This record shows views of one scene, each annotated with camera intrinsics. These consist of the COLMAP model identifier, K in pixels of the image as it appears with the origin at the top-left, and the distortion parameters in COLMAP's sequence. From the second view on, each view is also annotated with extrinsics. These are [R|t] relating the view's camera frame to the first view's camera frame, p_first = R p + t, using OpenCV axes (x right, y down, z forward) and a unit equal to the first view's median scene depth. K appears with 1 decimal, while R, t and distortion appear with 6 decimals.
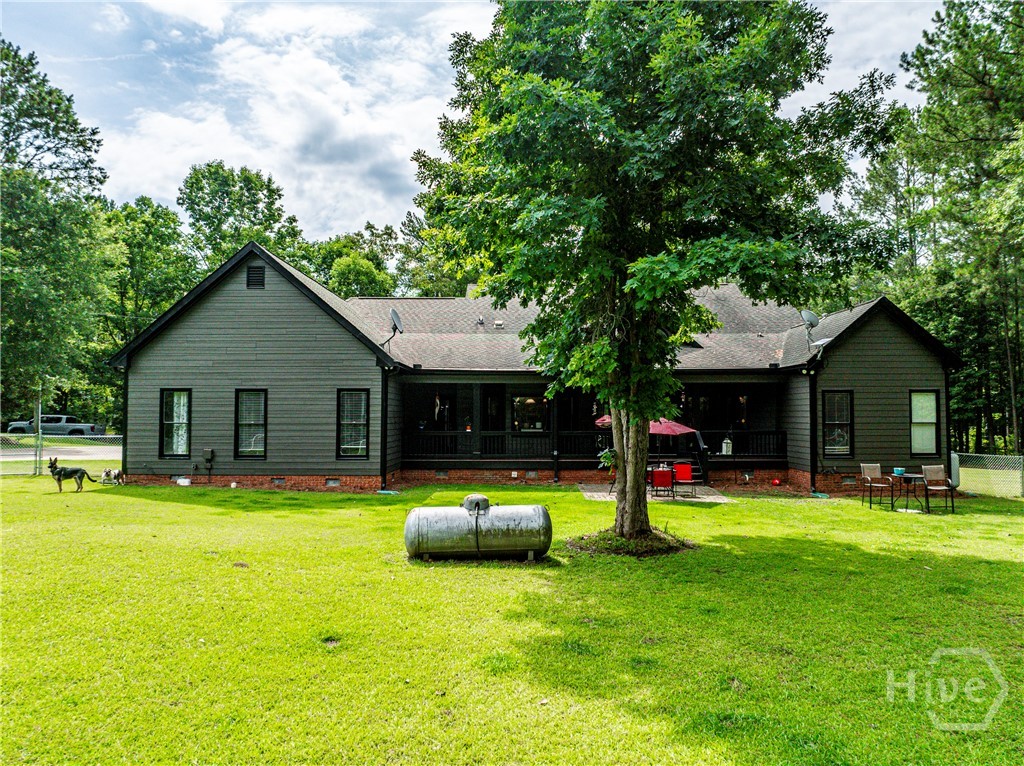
lens RADIAL K [[713.6, 0, 515.4], [0, 713.6, 385.3], [0, 0, 1]] dist [-0.045756, 0.012526]
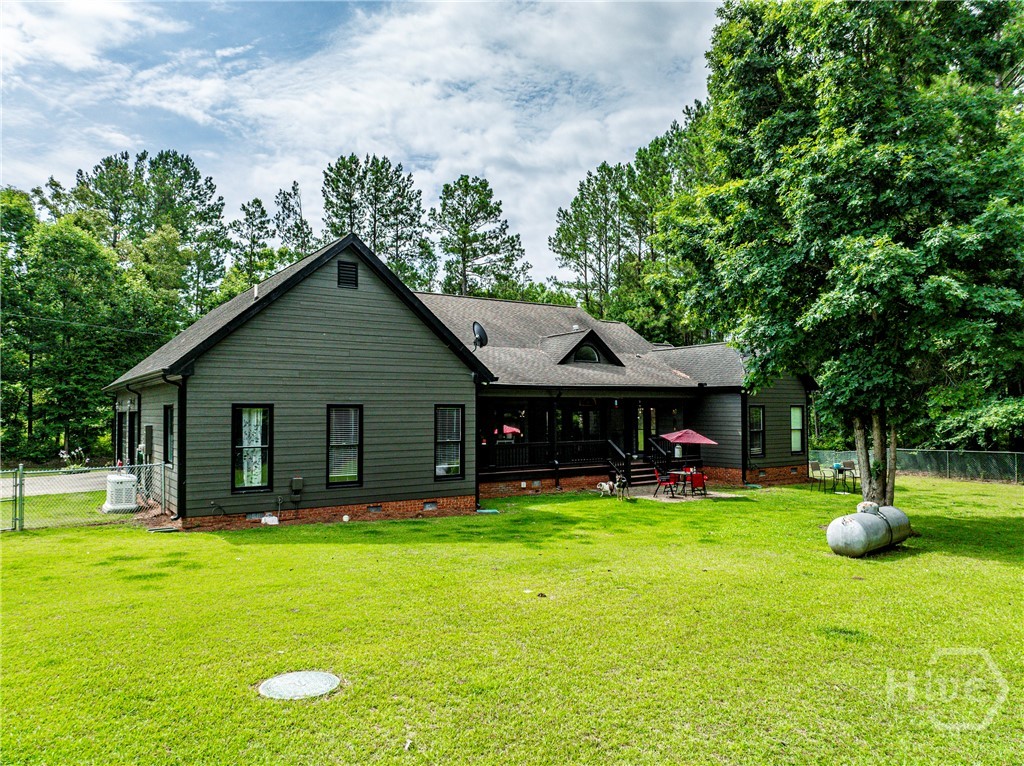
lens RADIAL K [[713.6, 0, 512.6], [0, 713.6, 389.3], [0, 0, 1]] dist [-0.045756, 0.012526]
pose [[0.821963, 0.013606, 0.569378, -0.695492], [-0.020315, 0.999779, 0.005437, -0.022273], [-0.569178, -0.016035, 0.822058, 0.176196]]
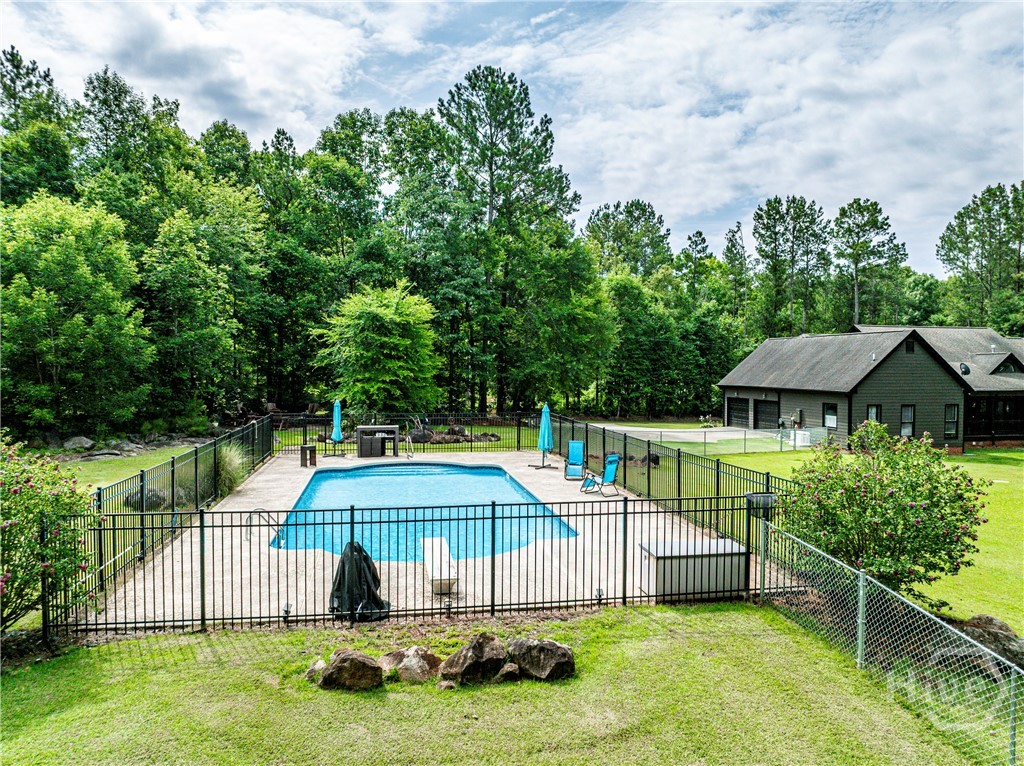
lens RADIAL K [[713.6, 0, 518.8], [0, 713.6, 381.6], [0, 0, 1]] dist [-0.045756, 0.012526]
pose [[0.978928, -0.002443, 0.204193, -1.829095], [-0.011141, 0.997800, 0.065347, -0.174137], [-0.203904, -0.066245, 0.976747, -0.684797]]
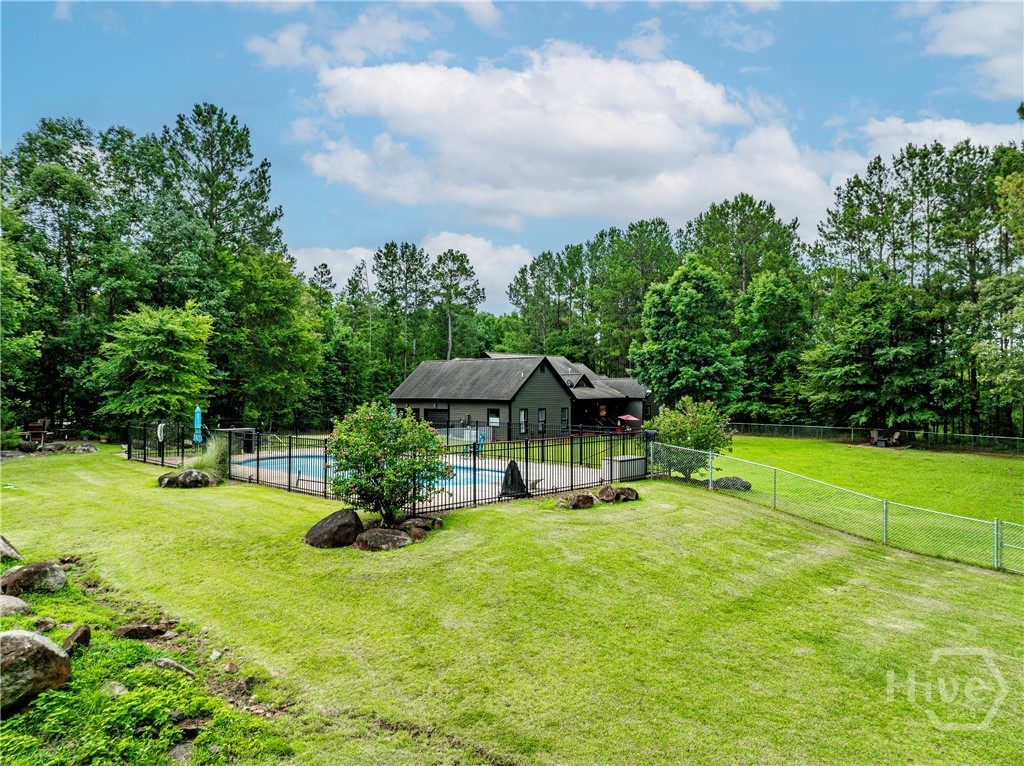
lens RADIAL K [[713.6, 0, 512.8], [0, 713.6, 381.3], [0, 0, 1]] dist [-0.045756, 0.012526]
pose [[0.673440, 0.007555, 0.739203, -2.565394], [-0.032395, 0.999289, 0.019300, -0.155117], [-0.738532, -0.036944, 0.673206, -0.834466]]
